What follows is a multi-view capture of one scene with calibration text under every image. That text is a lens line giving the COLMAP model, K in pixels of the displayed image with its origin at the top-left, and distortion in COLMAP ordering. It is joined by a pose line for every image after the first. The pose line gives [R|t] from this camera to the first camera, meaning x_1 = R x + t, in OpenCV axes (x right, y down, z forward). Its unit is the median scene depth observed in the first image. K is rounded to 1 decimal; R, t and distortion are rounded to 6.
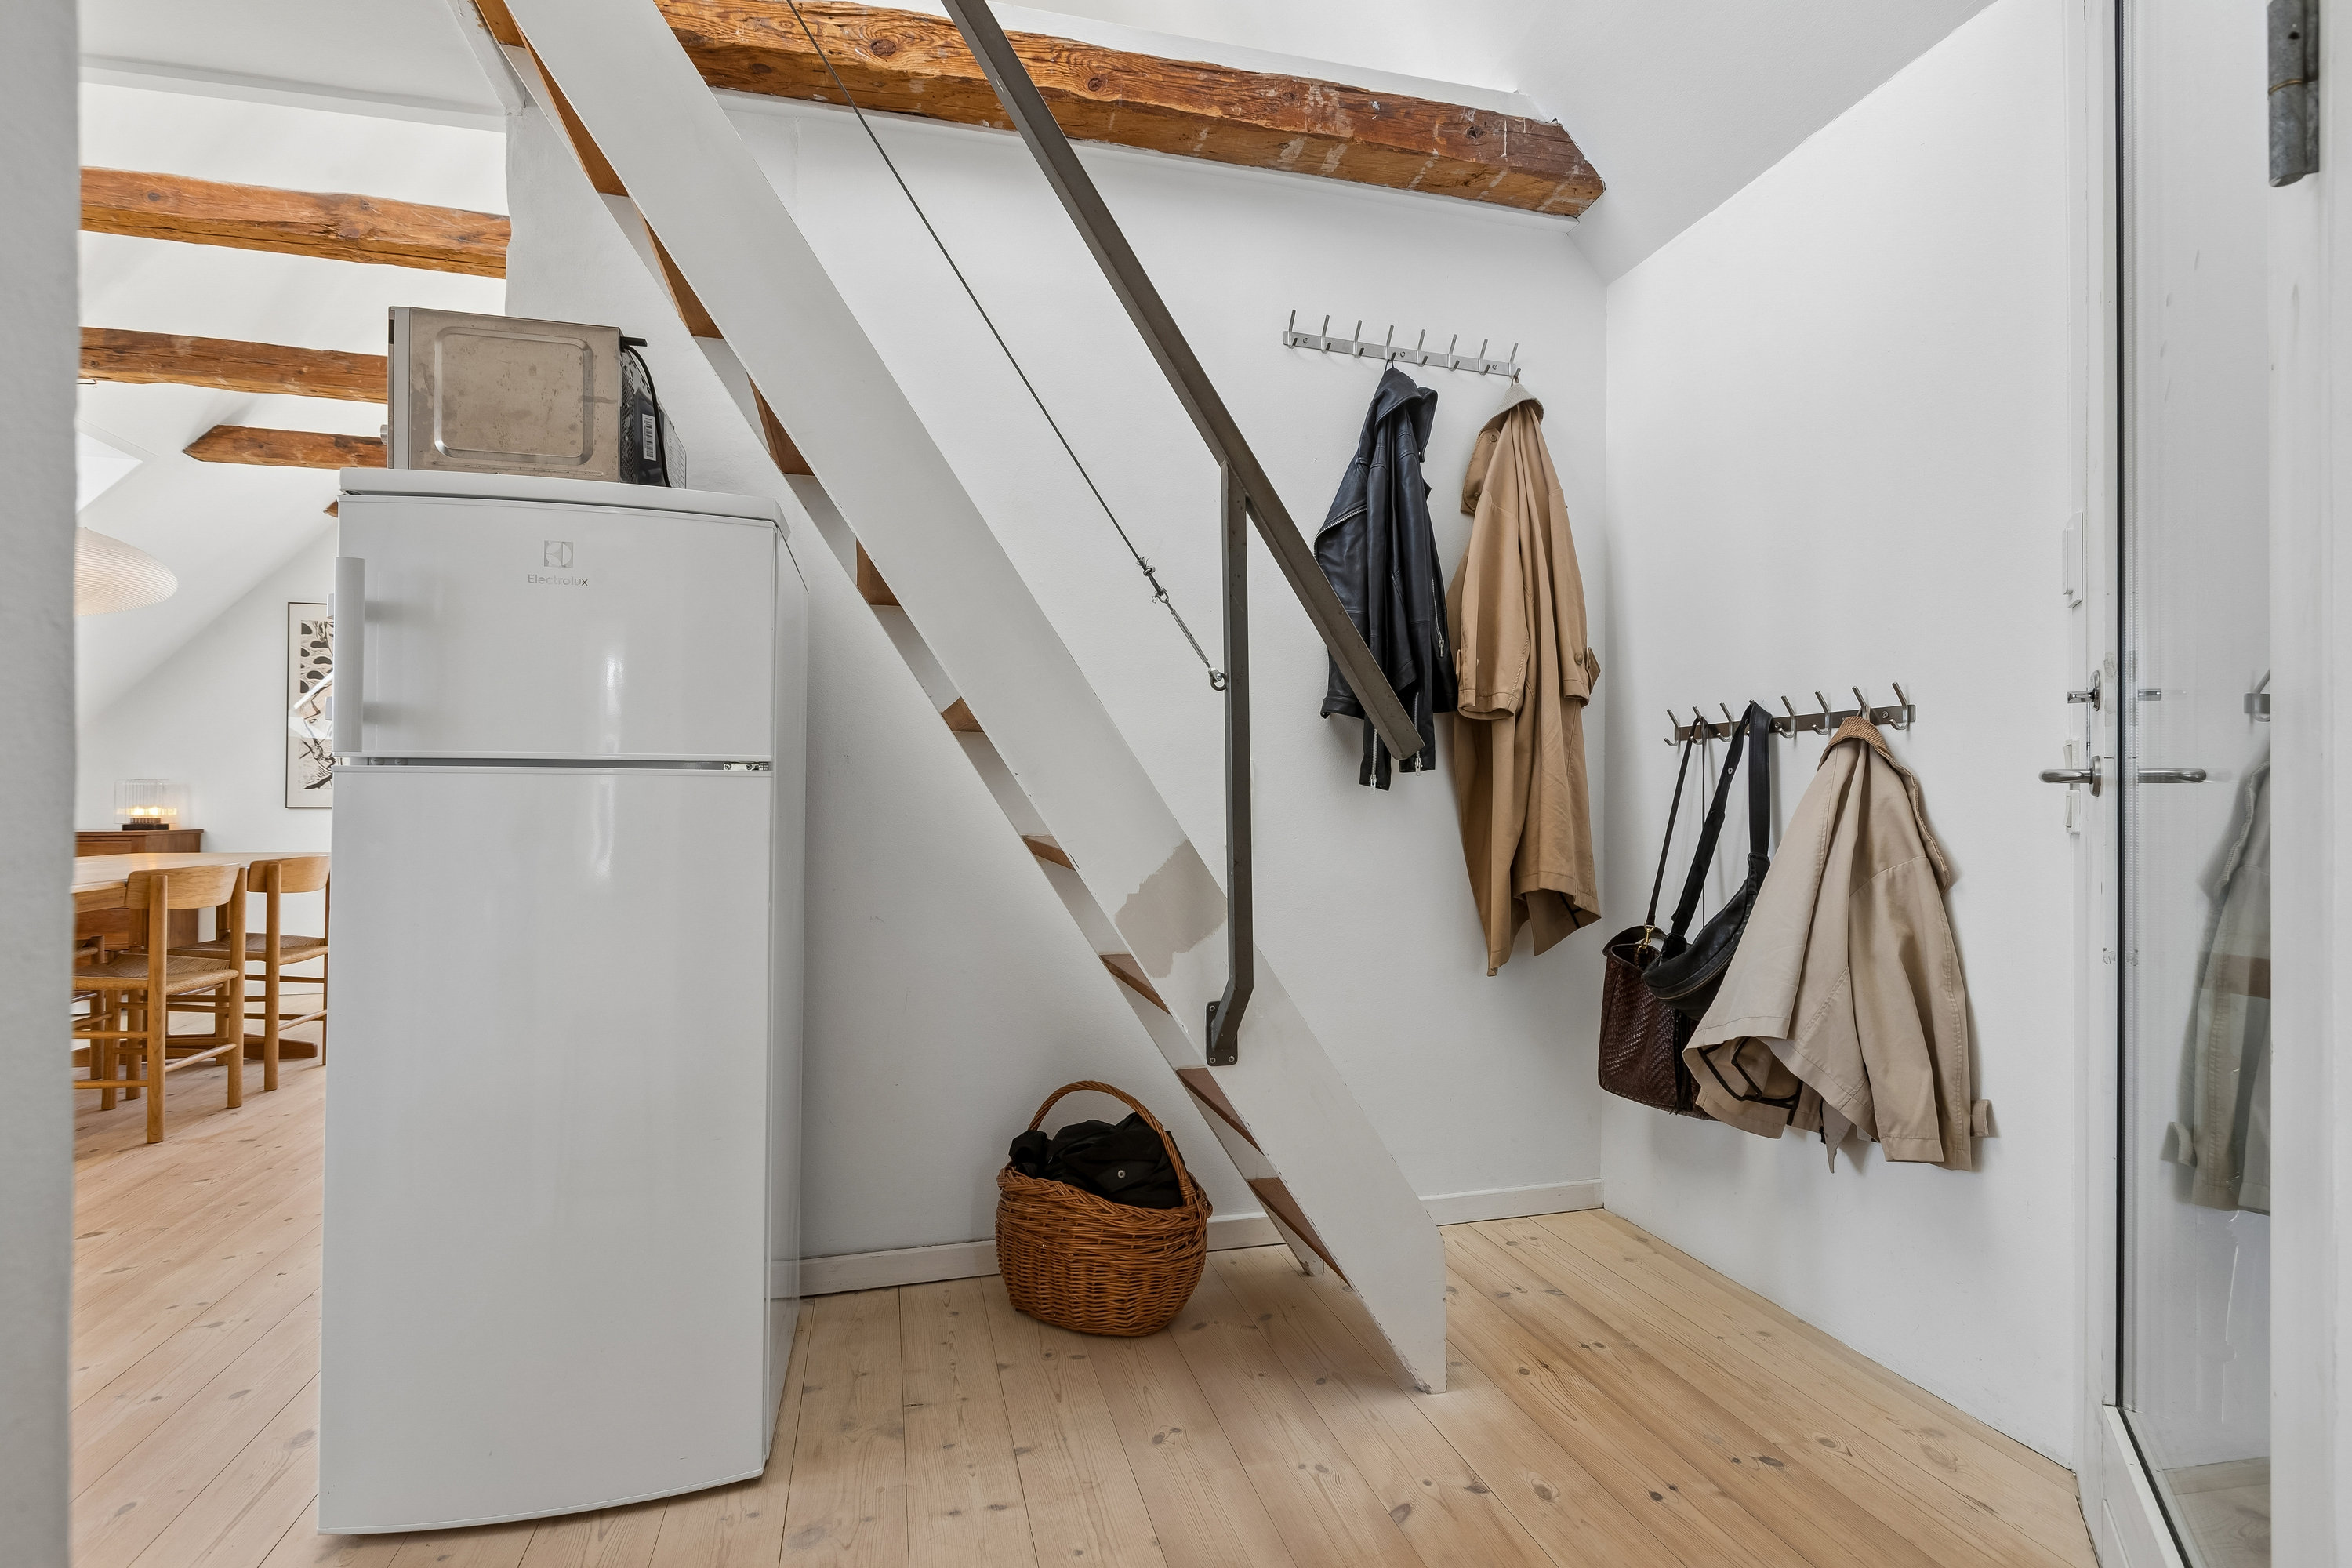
lens RADIAL K [[1101.7, 0, 1168.4], [0, 1101.7, 795.4], [0, 0, 1]] dist [-0.003190, -0.000817]
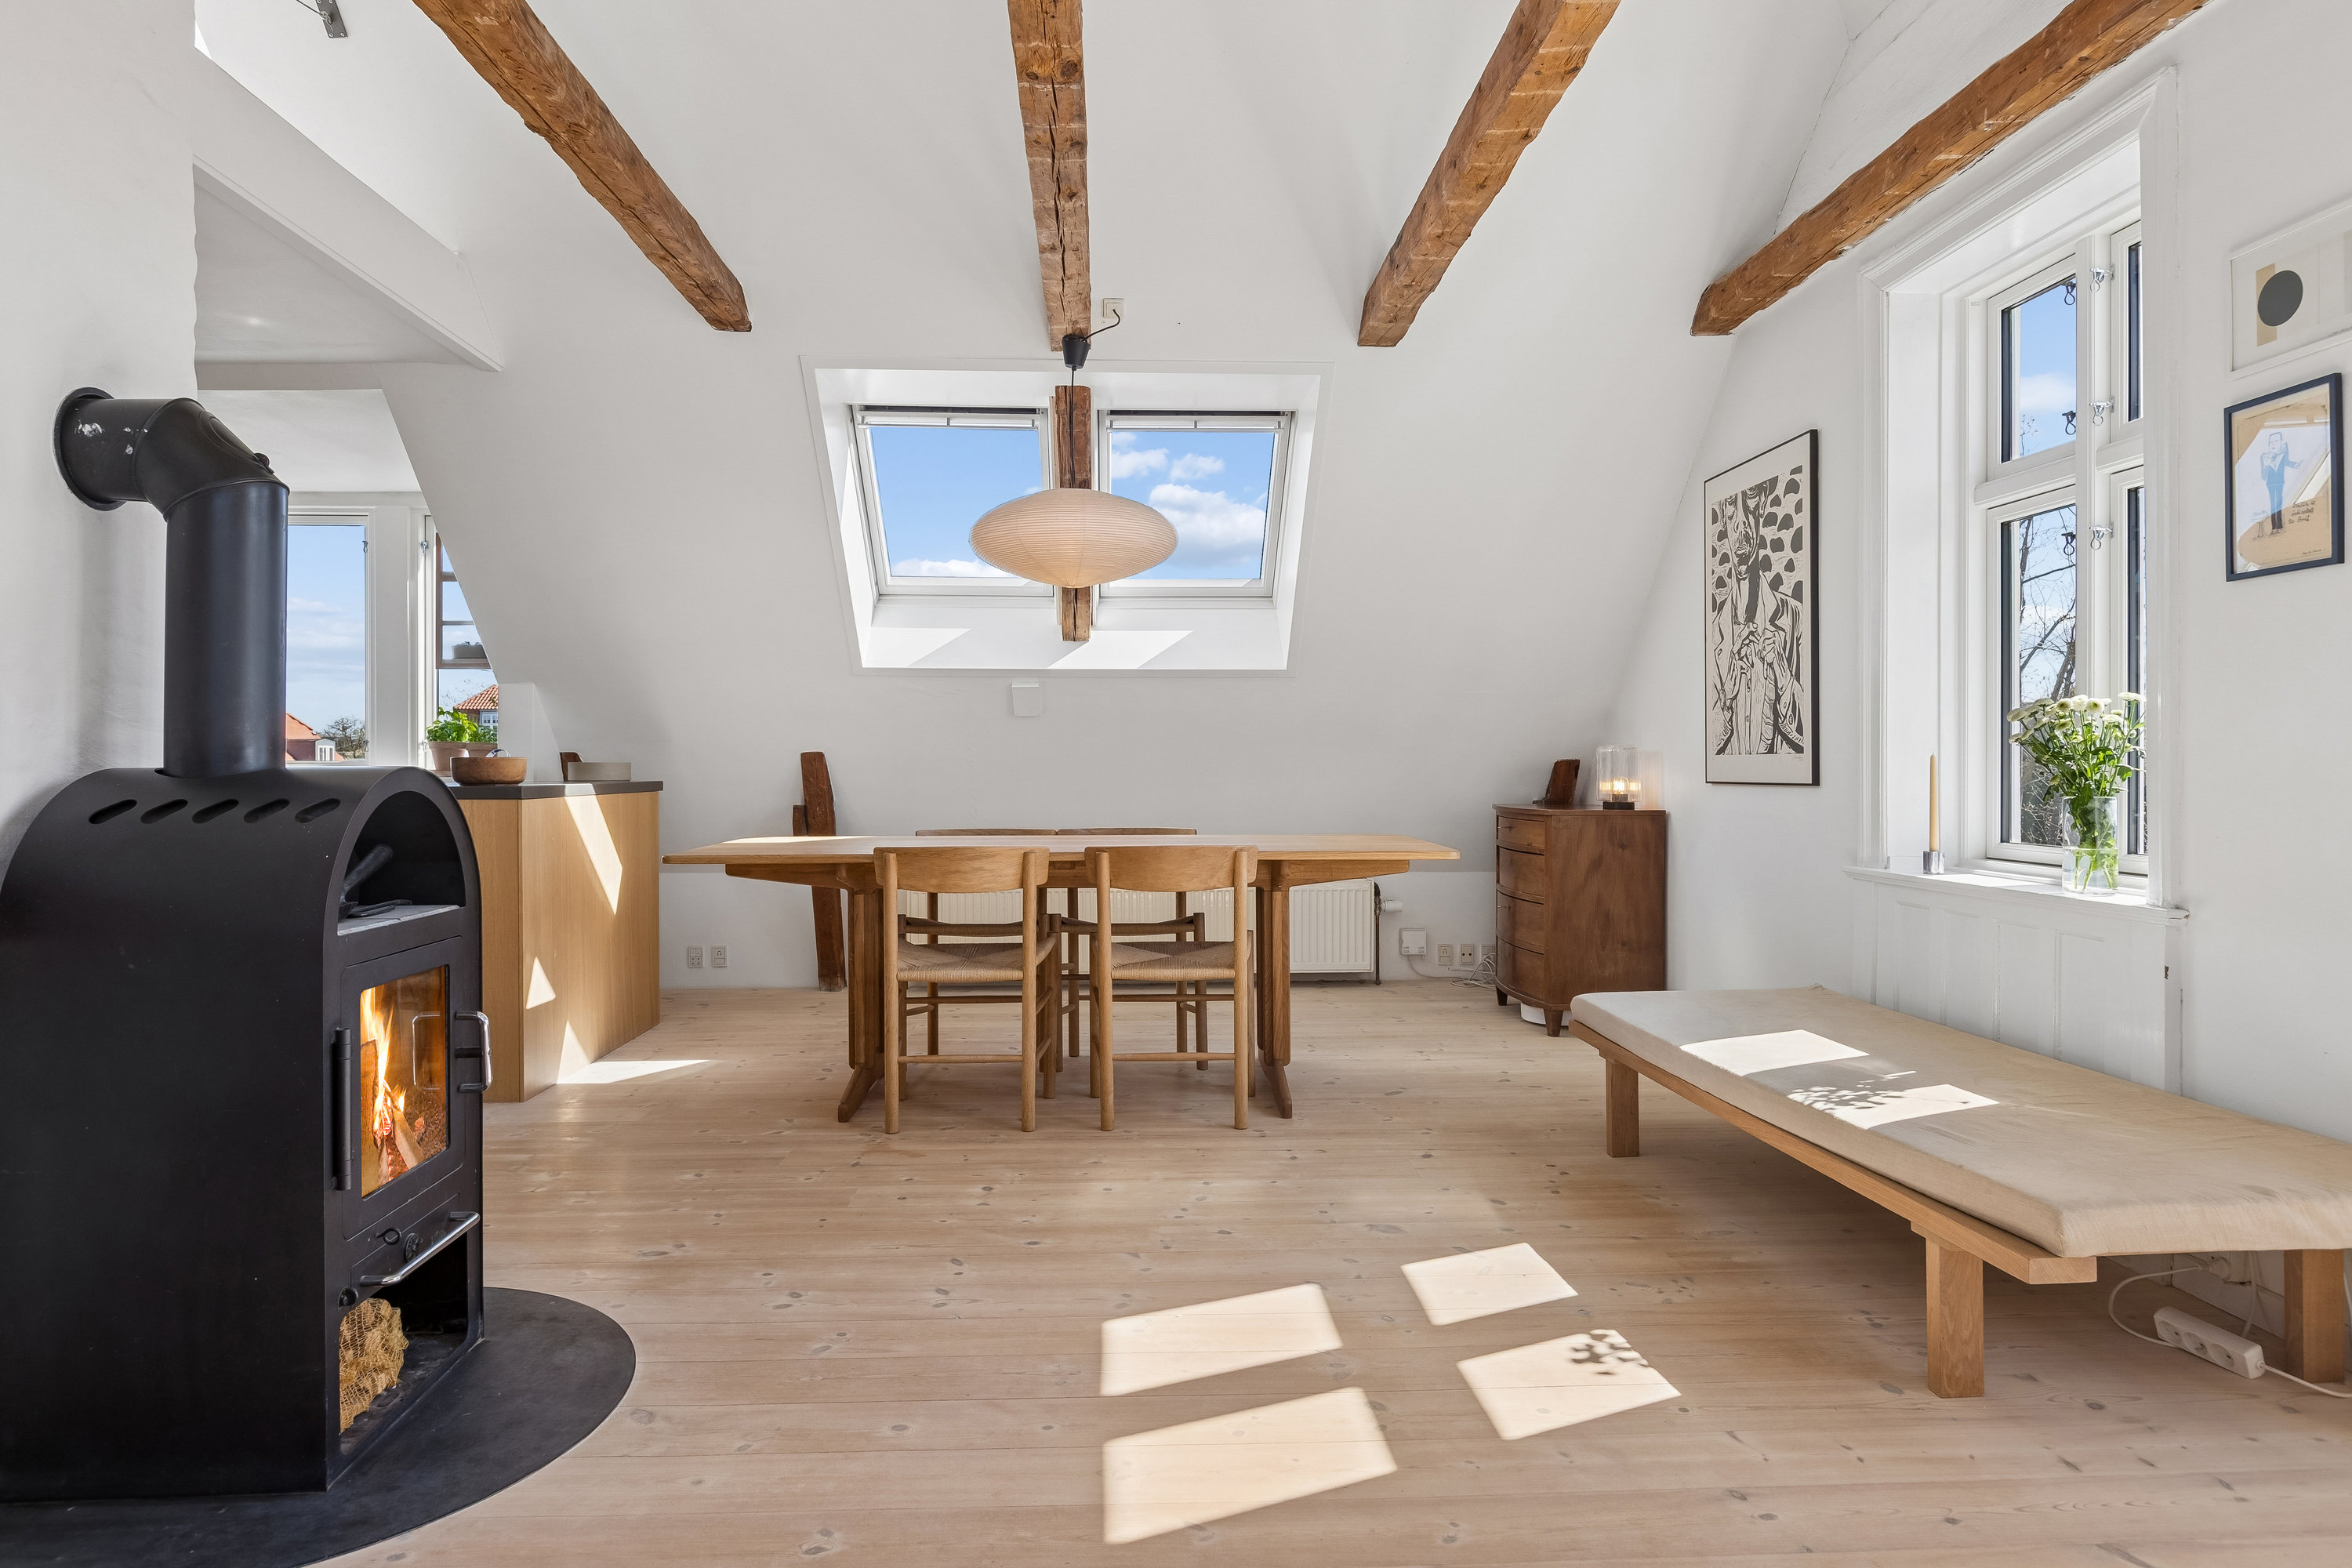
lens RADIAL K [[1376.5, 0, 1167.7], [0, 1376.5, 763.1], [0, 0, 1]] dist [-0.000002, 0.000009]
pose [[-0.201395, -0.008421, -0.979474, 0.151306], [0.007703, 0.999919, -0.010180, 0.008047], [0.979480, -0.009595, -0.201314, 1.218414]]
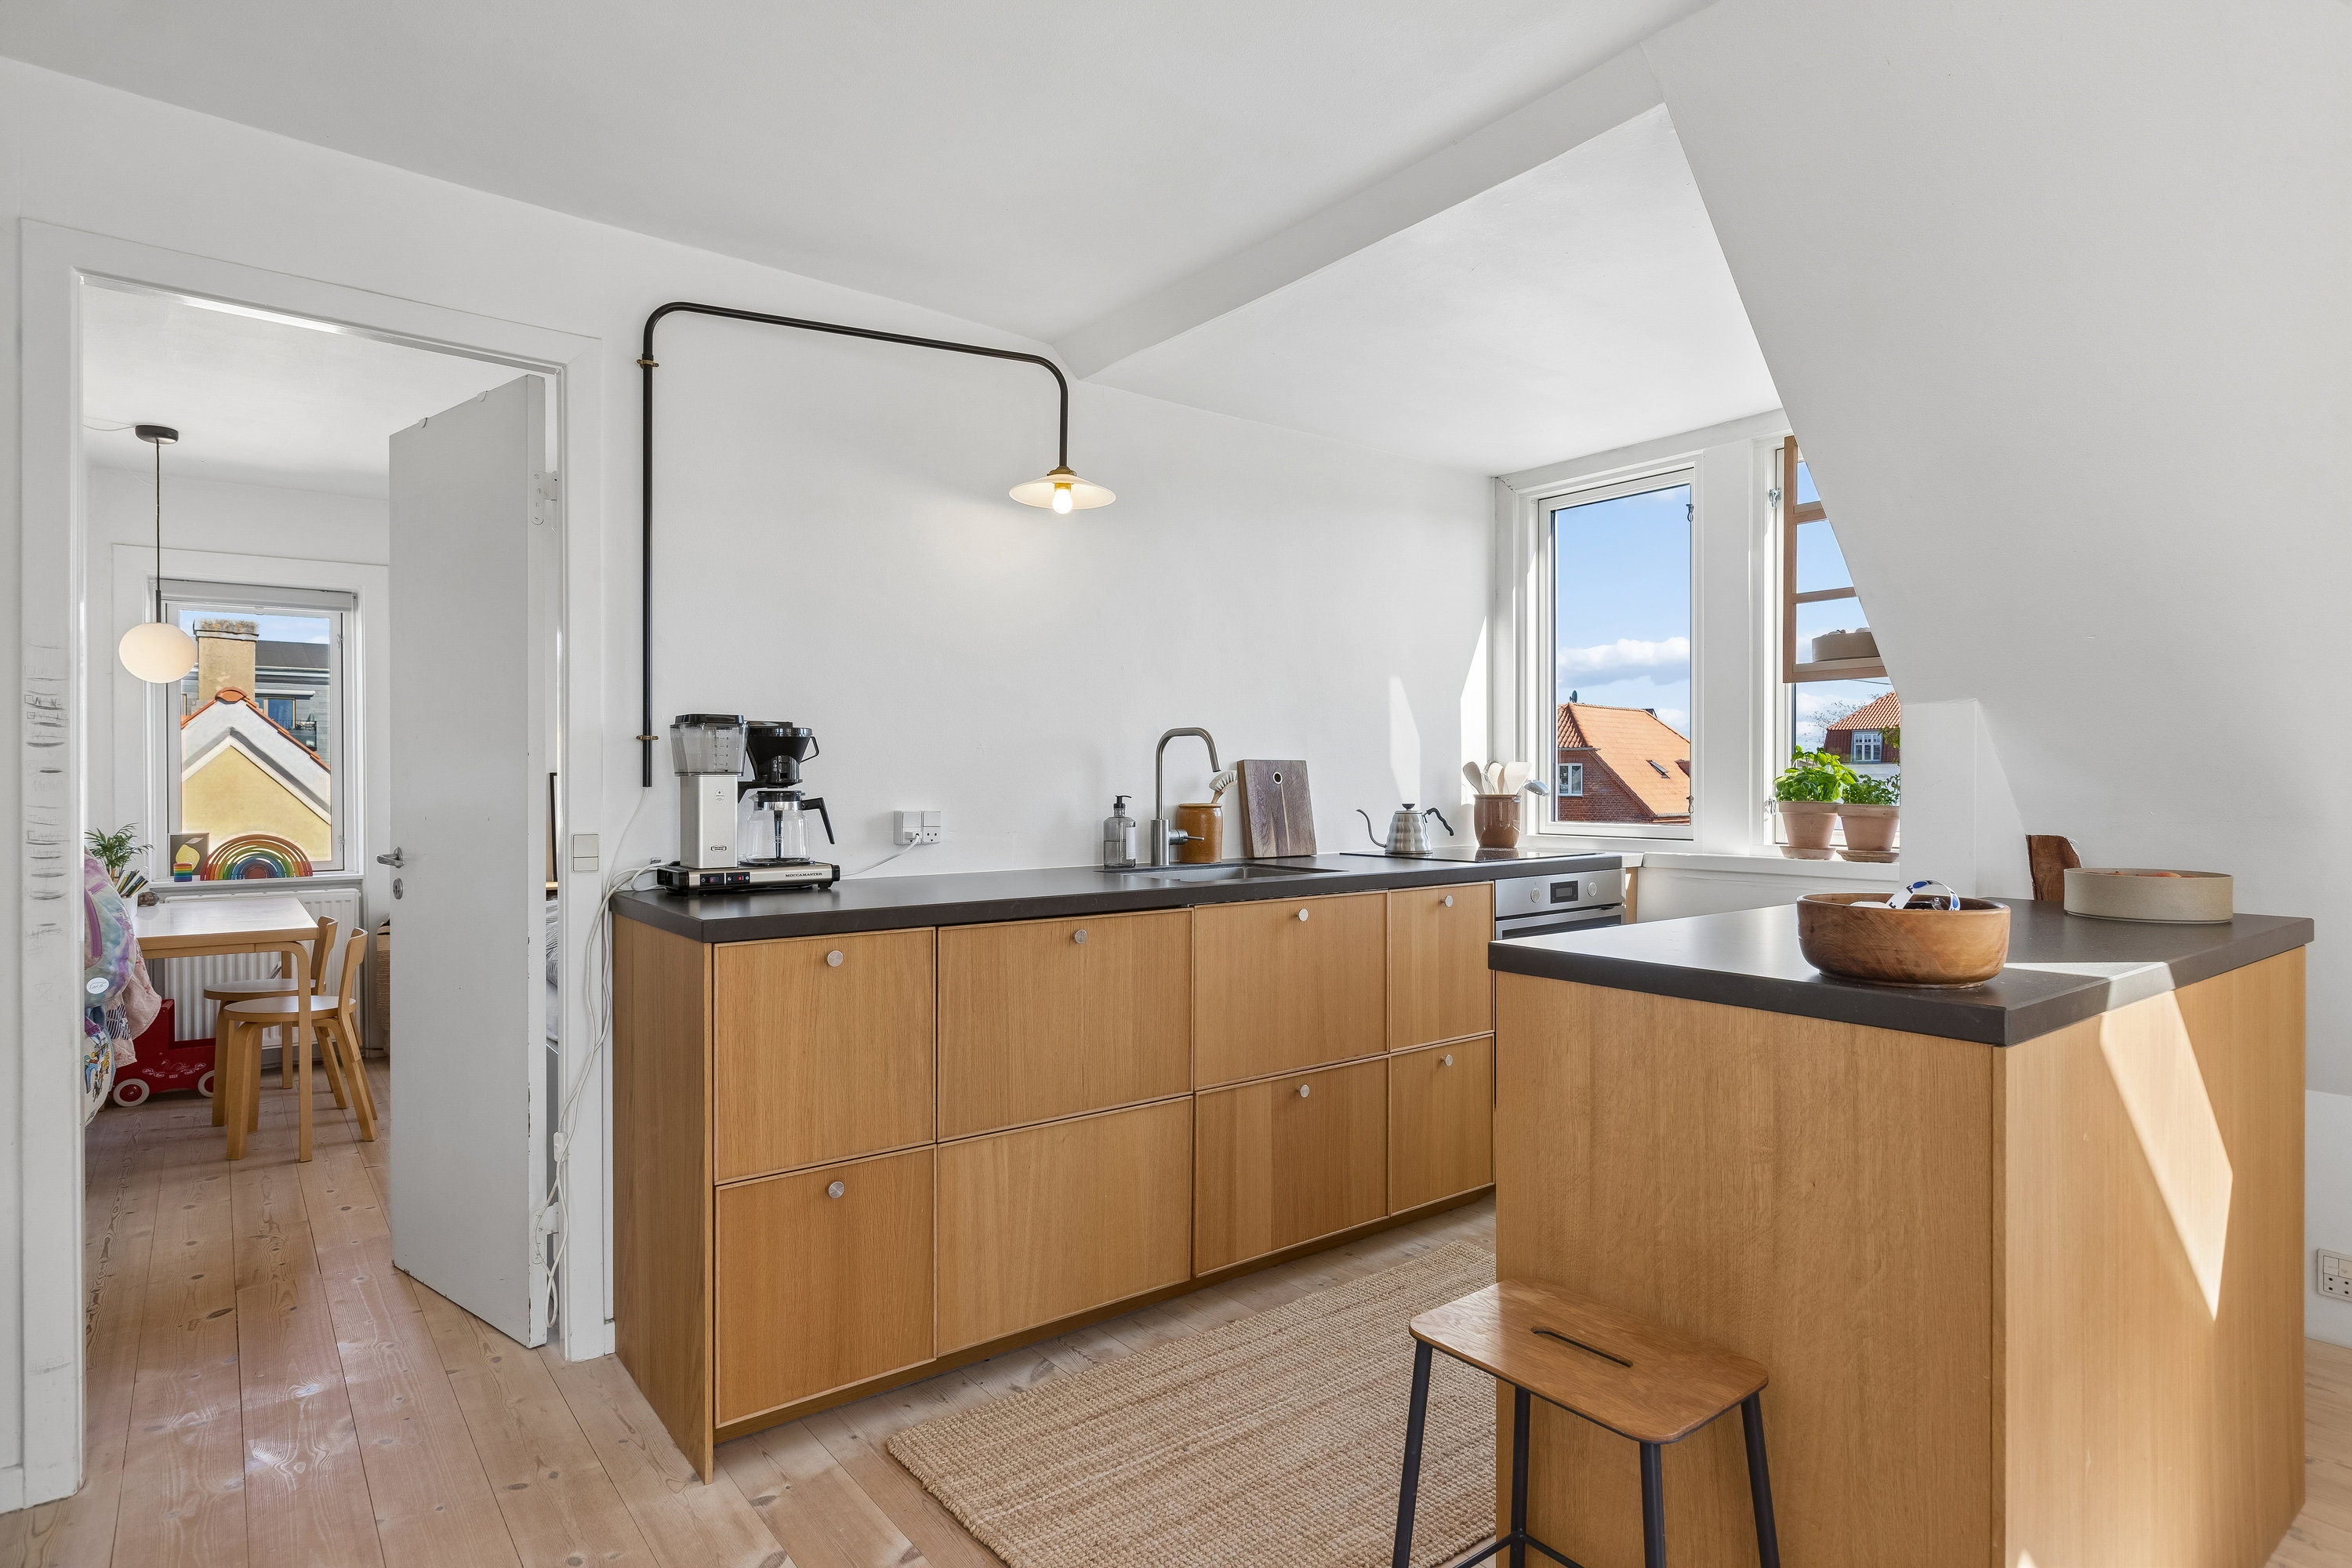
lens RADIAL K [[1240.2, 0, 1176.0], [0, 1240.2, 784.0], [0, 0, 1]] dist [-0.001967, -0.000298]
pose [[-0.918864, -0.007286, -0.394506, -0.475407], [-0.005301, 0.999967, -0.006121, -0.044418], [0.394538, -0.003534, -0.918873, 0.718272]]
